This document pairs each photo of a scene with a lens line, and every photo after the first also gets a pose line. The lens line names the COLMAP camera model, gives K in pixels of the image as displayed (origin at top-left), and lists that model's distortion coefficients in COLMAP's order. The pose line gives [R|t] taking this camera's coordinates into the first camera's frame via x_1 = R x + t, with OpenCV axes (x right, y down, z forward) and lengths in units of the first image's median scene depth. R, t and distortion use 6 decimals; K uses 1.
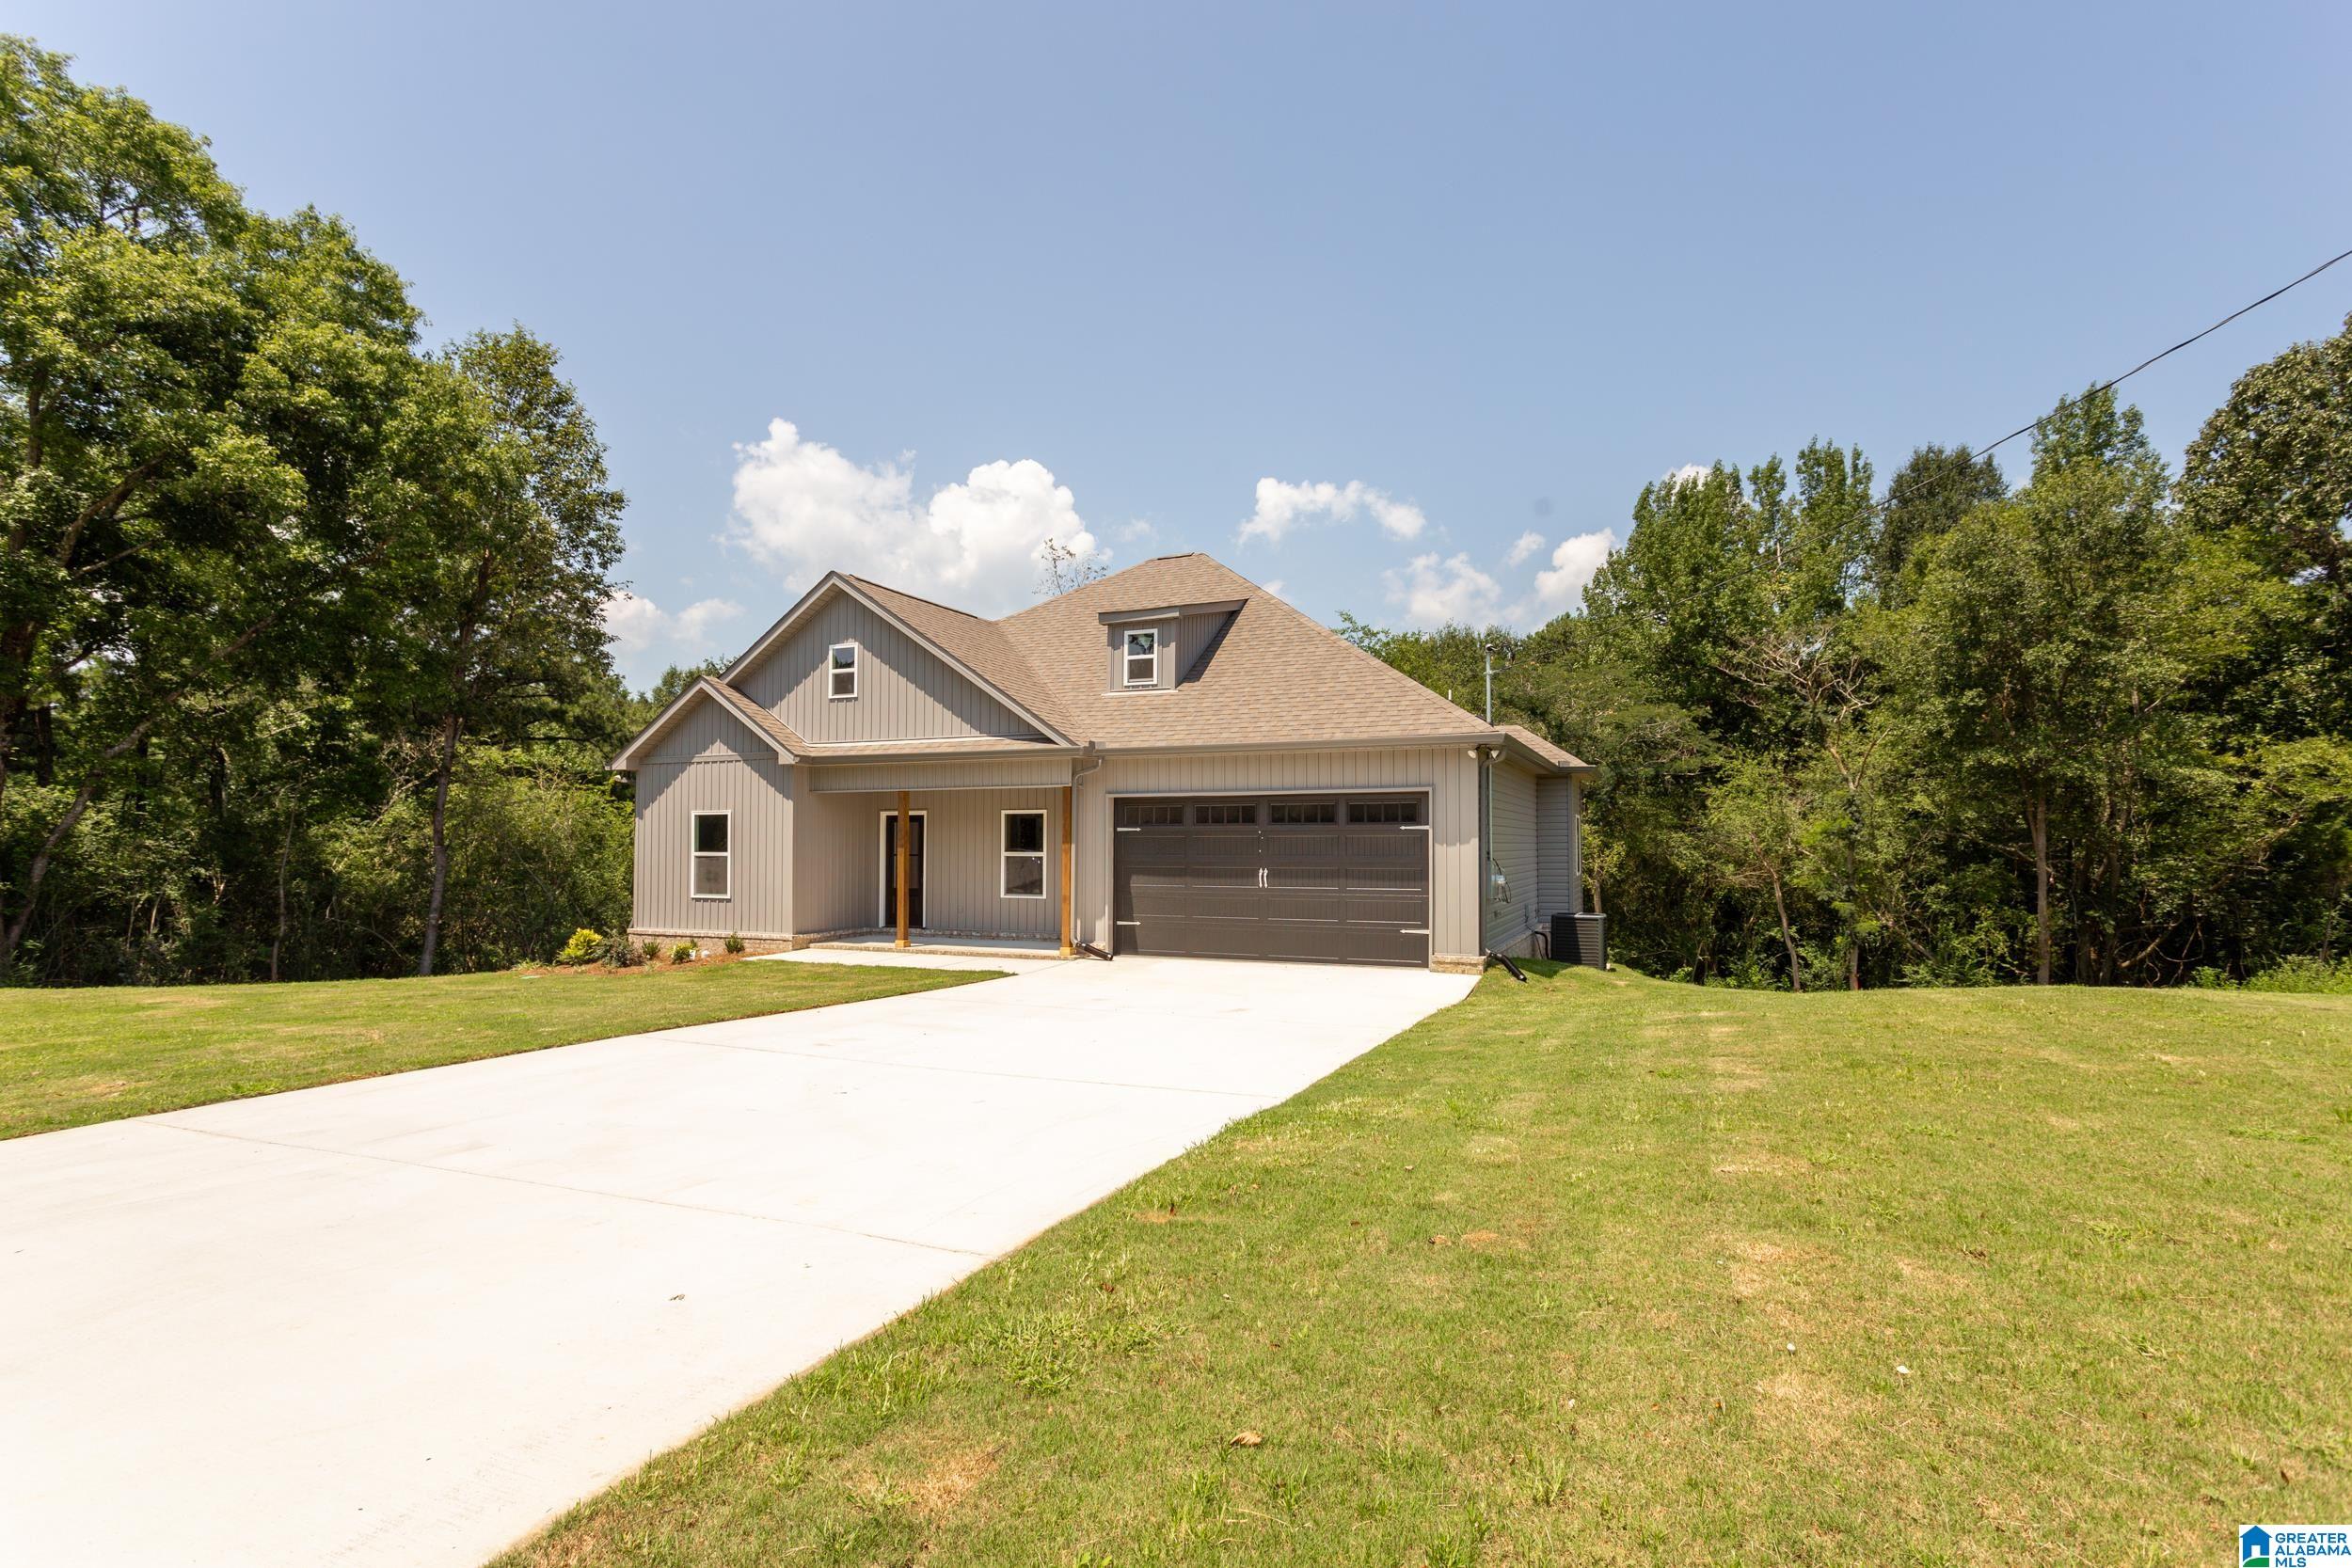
lens RADIAL K [[1168.4, 0, 1137.7], [0, 1168.4, 779.5], [0, 0, 1]] dist [0.002695, 0.001220]
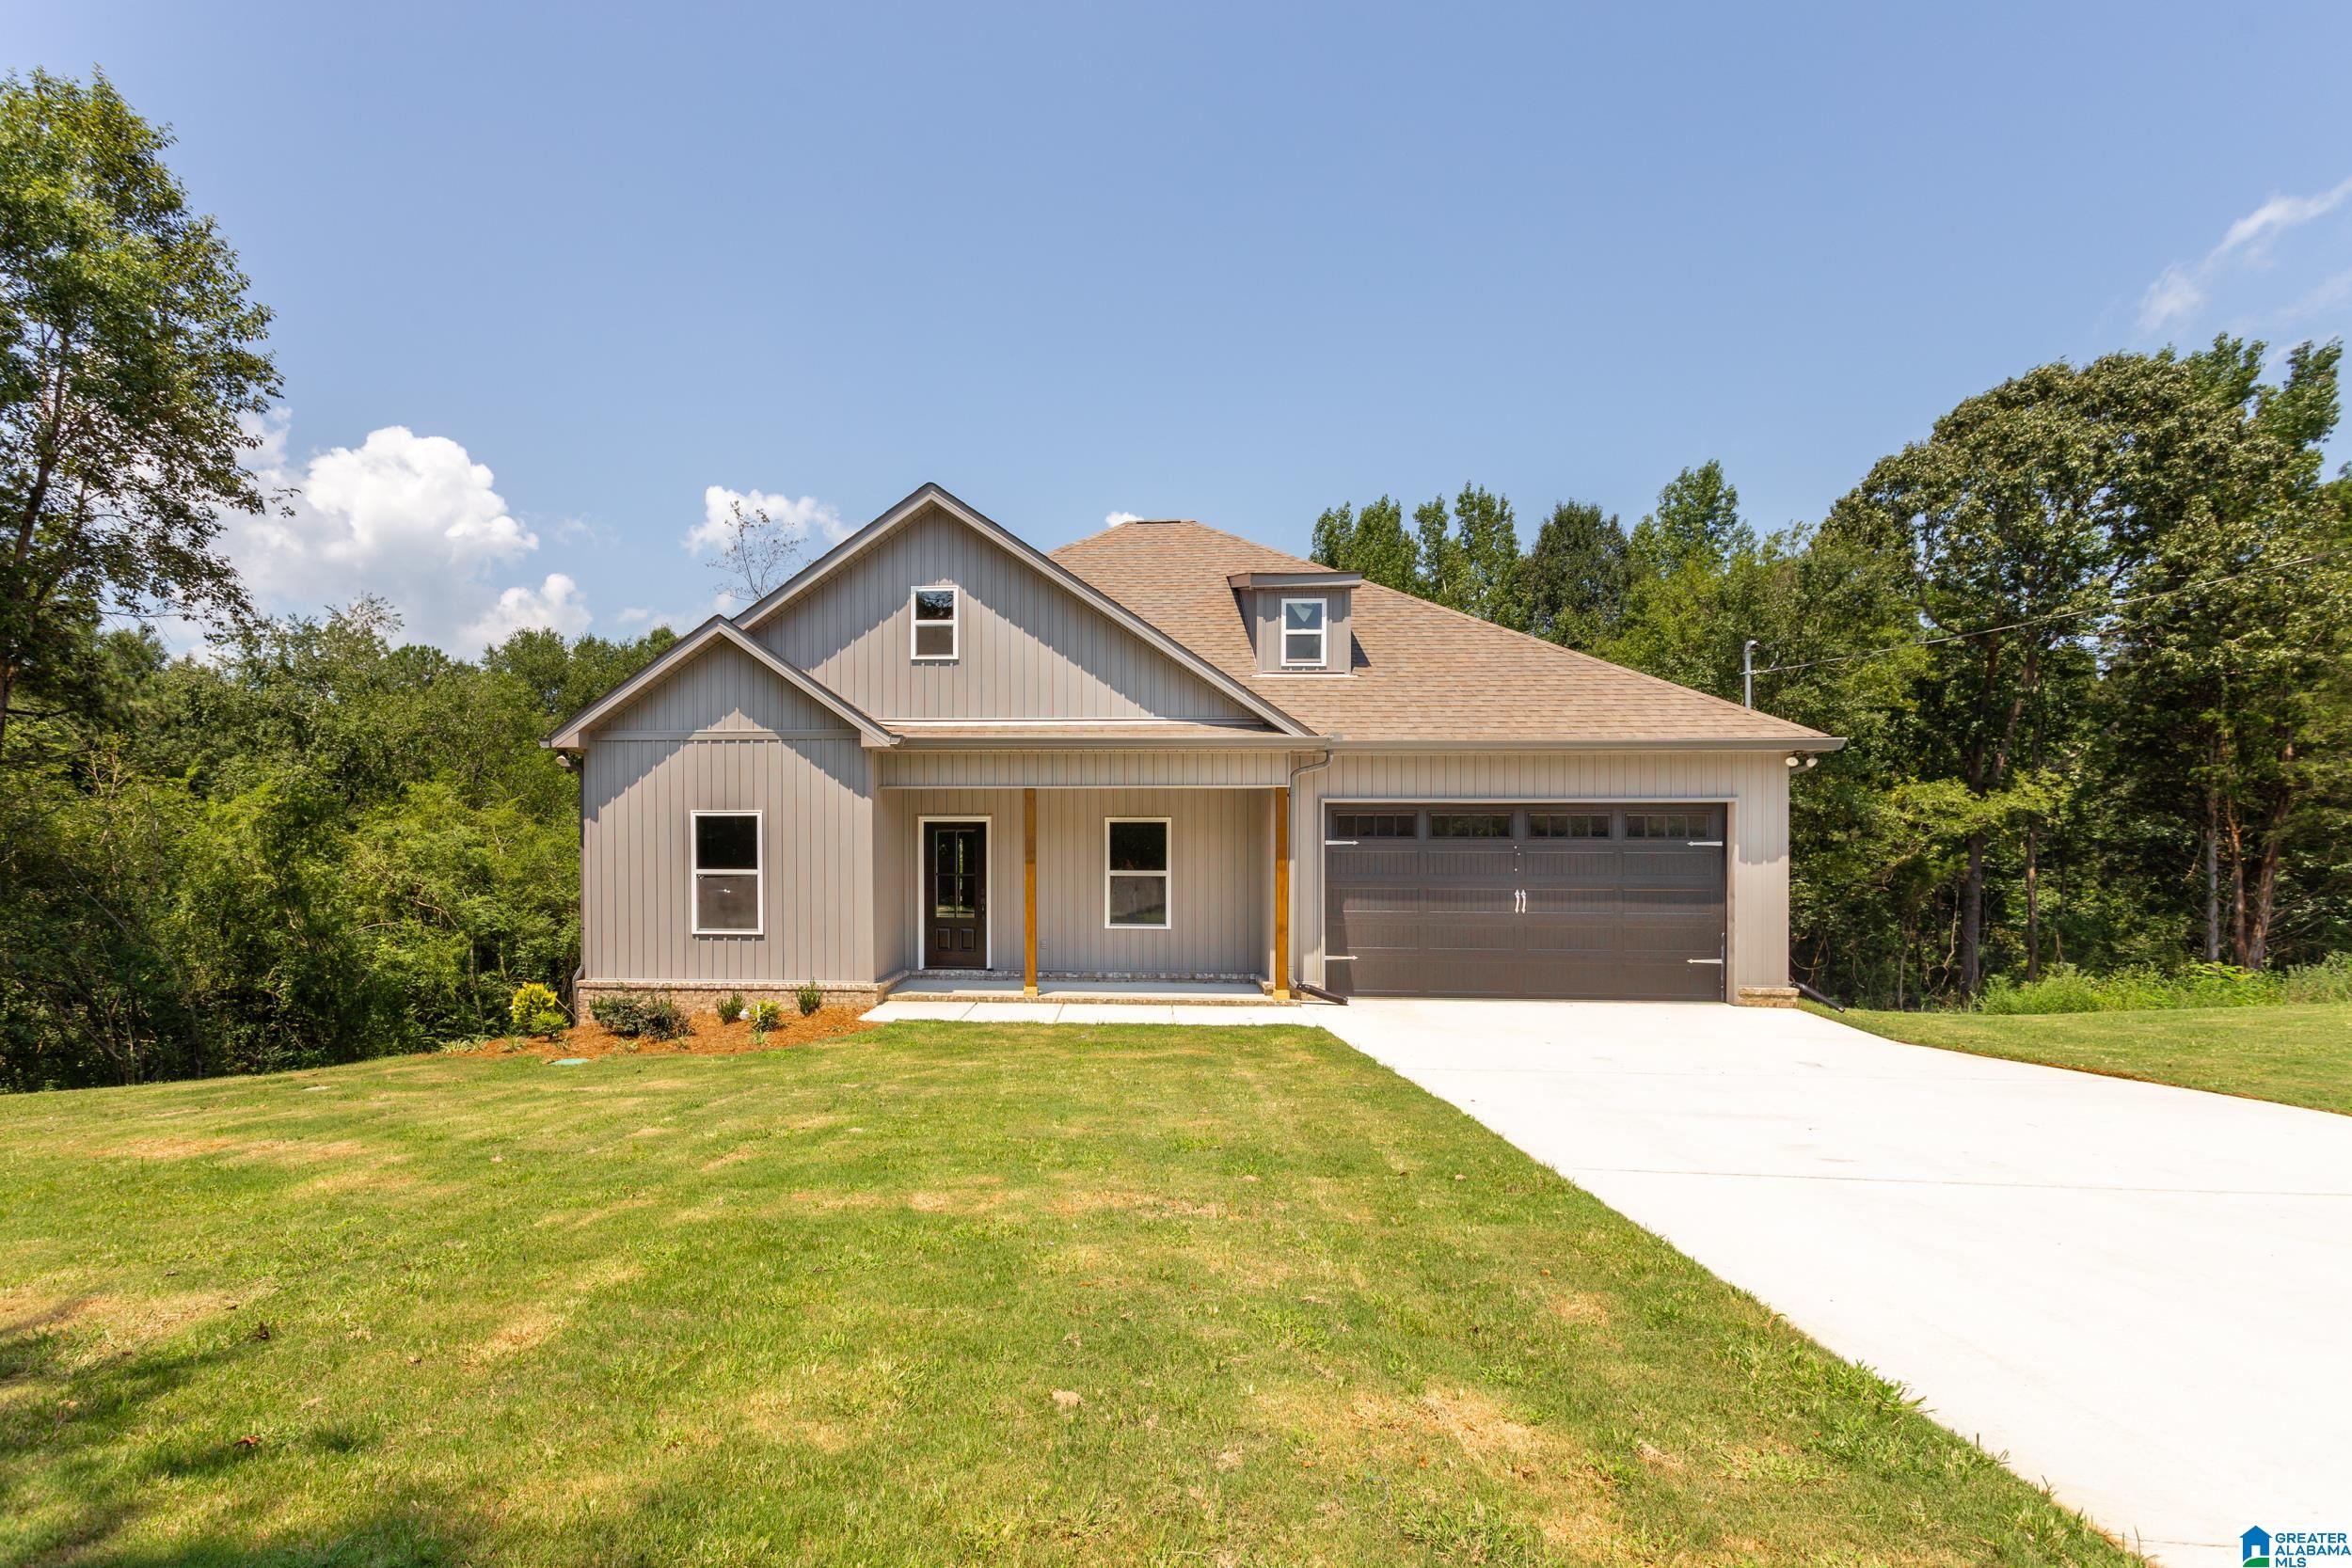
lens RADIAL K [[1203.2, 0, 1017.8], [0, 1203.2, 858.0], [0, 0, 1]] dist [-0.001728, -0.000177]
pose [[0.939190, 0.007004, 0.343326, -0.463671], [-0.023955, 0.998693, 0.045157, 0.019237], [-0.342561, -0.050635, 0.938130, 0.269190]]
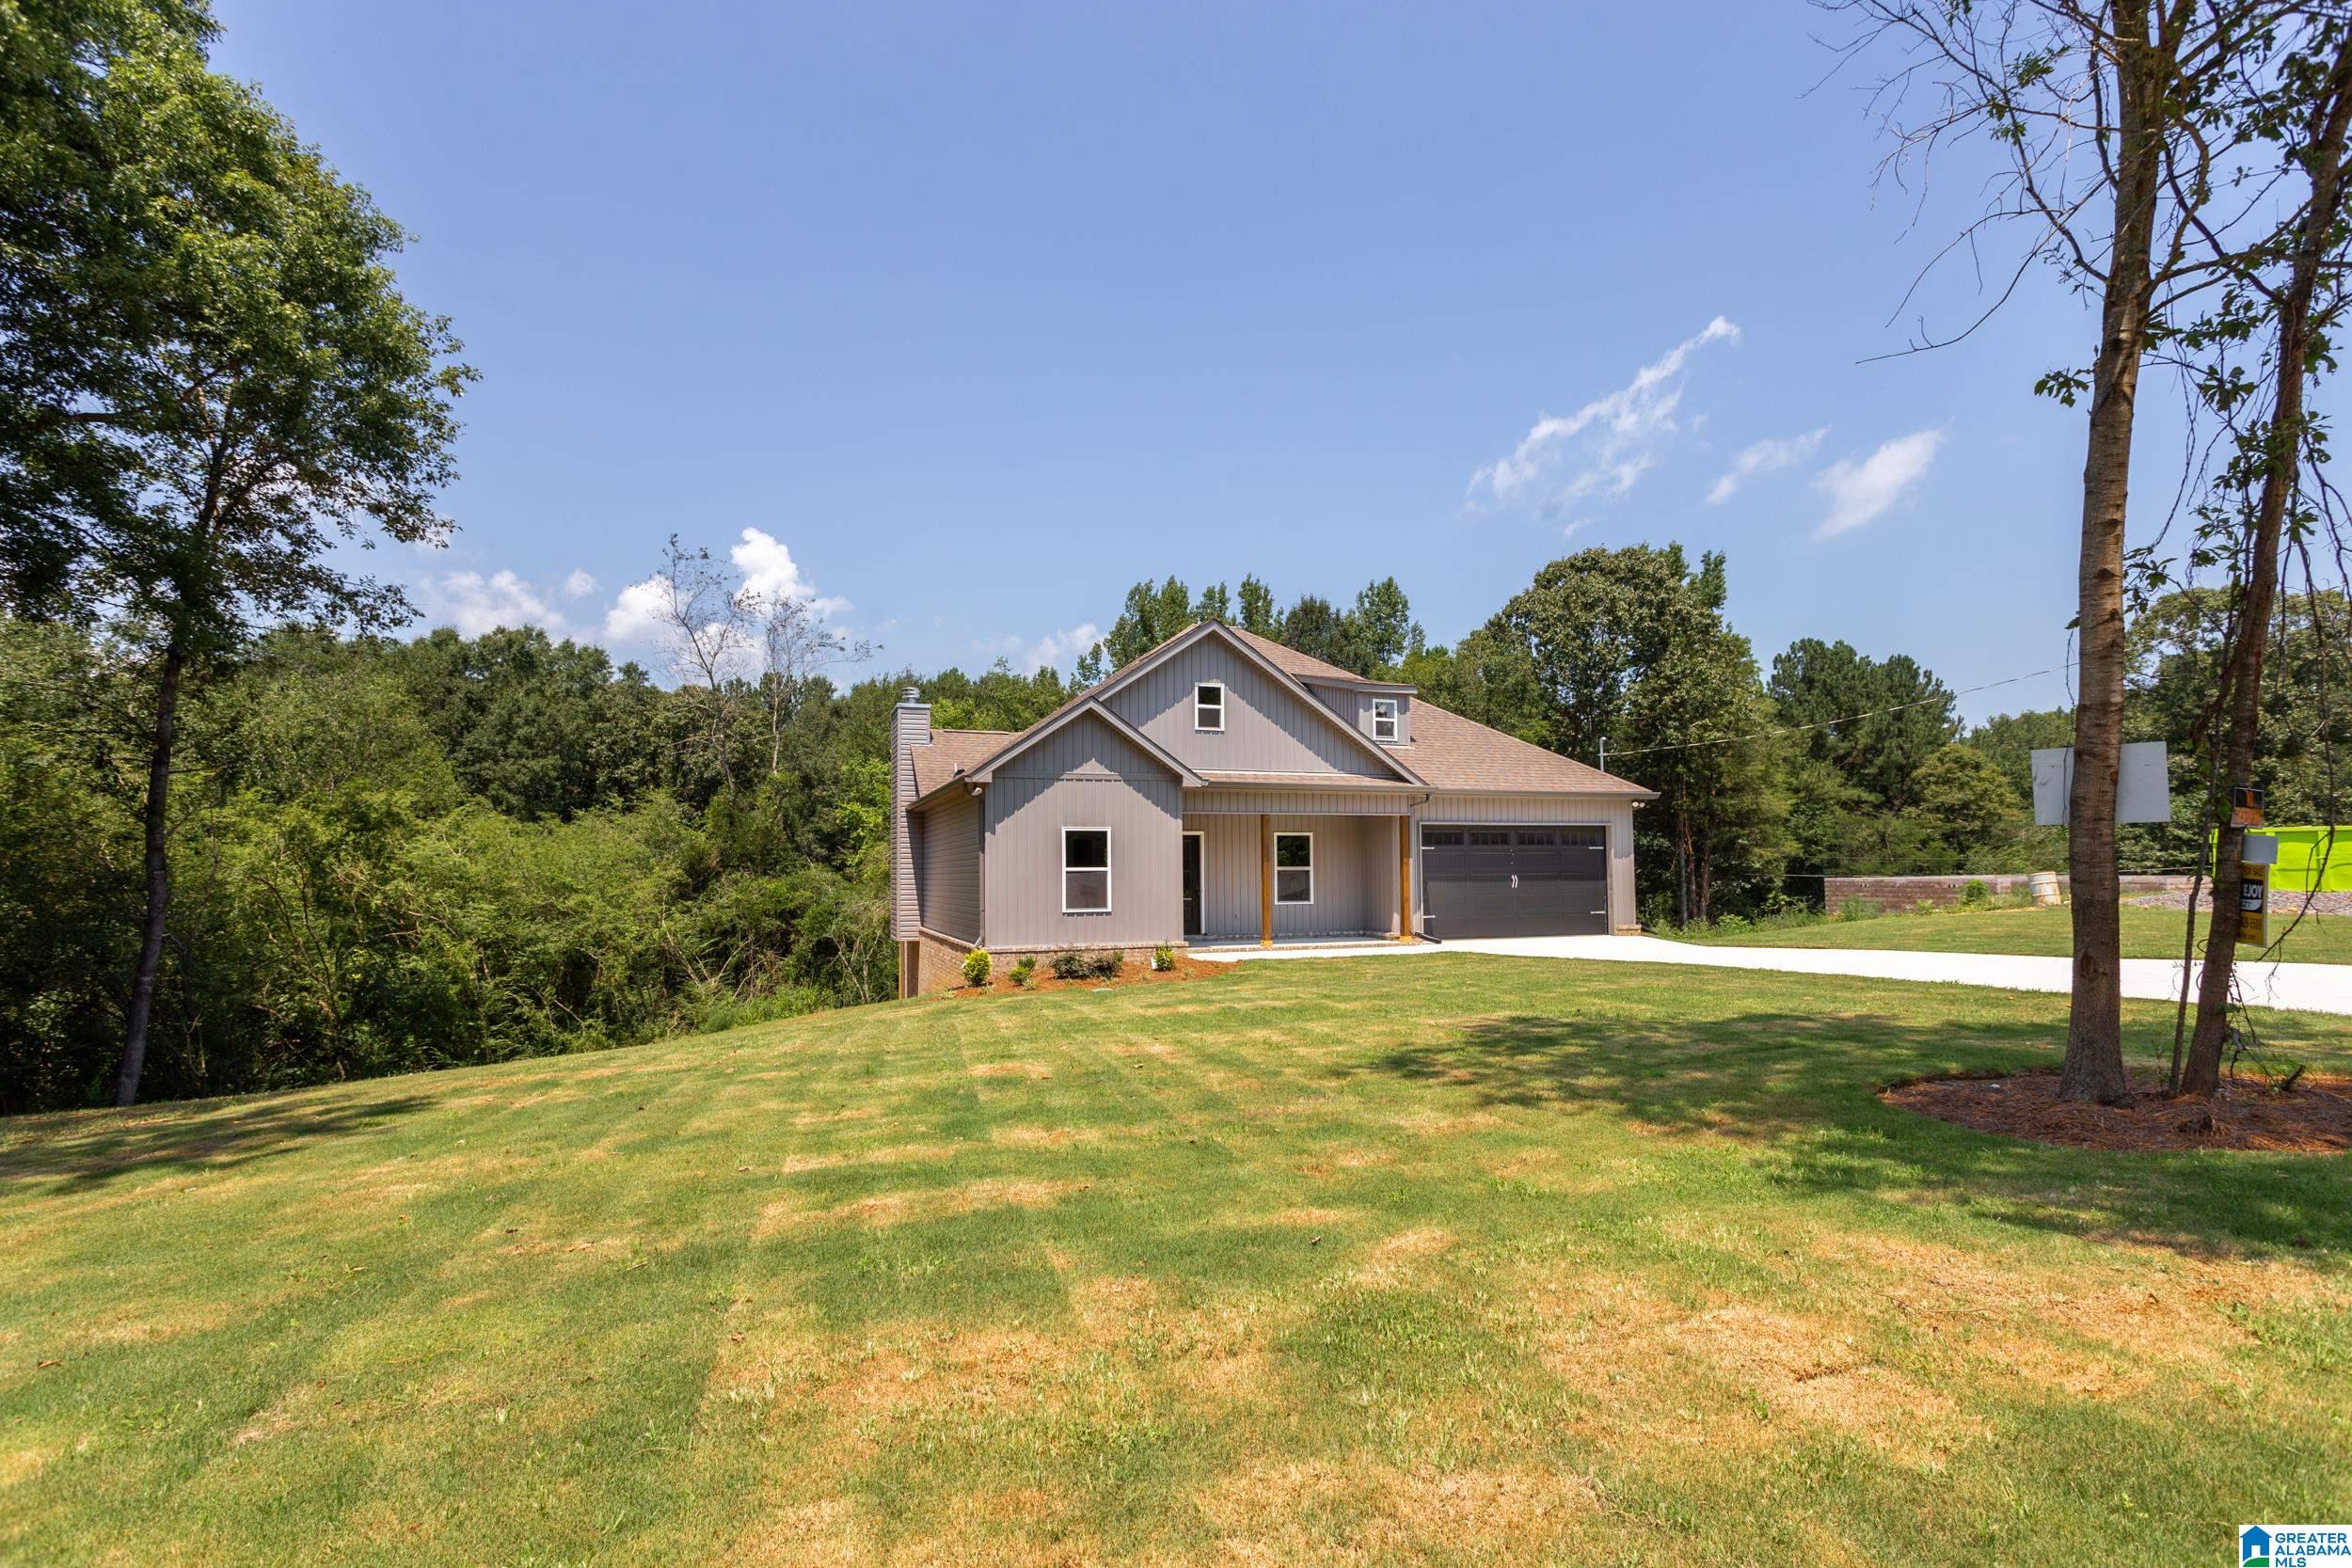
lens RADIAL K [[1111.9, 0, 1187.8], [0, 1111.9, 797.3], [0, 0, 1]] dist [0.001669, 0.000353]
pose [[0.711229, 0.040637, 0.701785, -1.027272], [-0.033590, 0.999152, -0.023814, 0.021664], [-0.702157, -0.006635, 0.711991, 0.247347]]
